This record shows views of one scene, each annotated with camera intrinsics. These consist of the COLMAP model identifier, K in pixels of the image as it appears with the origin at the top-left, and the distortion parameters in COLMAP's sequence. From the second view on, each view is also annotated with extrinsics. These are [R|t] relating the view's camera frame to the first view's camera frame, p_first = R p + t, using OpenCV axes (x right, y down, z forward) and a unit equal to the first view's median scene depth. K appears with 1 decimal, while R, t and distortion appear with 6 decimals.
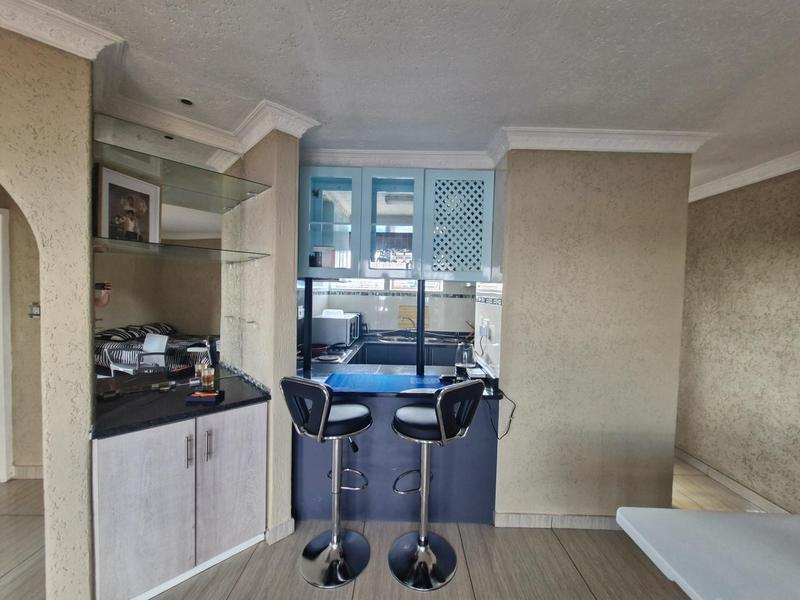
lens RADIAL K [[313.9, 0, 407.6], [0, 313.9, 299.5], [0, 0, 1]] dist [0.001757, 0.000200]
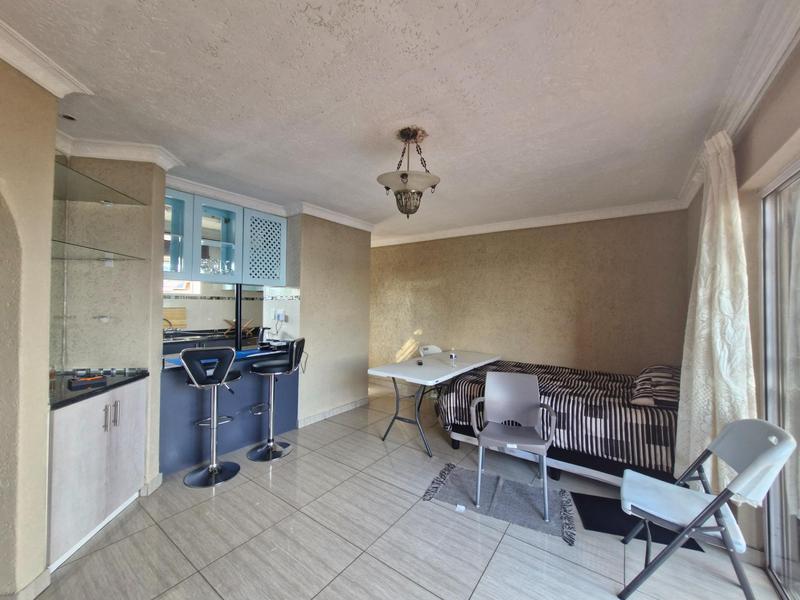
lens RADIAL K [[313.9, 0, 407.6], [0, 313.9, 299.5], [0, 0, 1]] dist [0.001757, 0.000200]
pose [[0.586511, -0.008892, 0.809892, -0.754186], [0.027739, 0.999574, -0.009113, 0.049929], [-0.809466, 0.027811, 0.586508, -0.507220]]
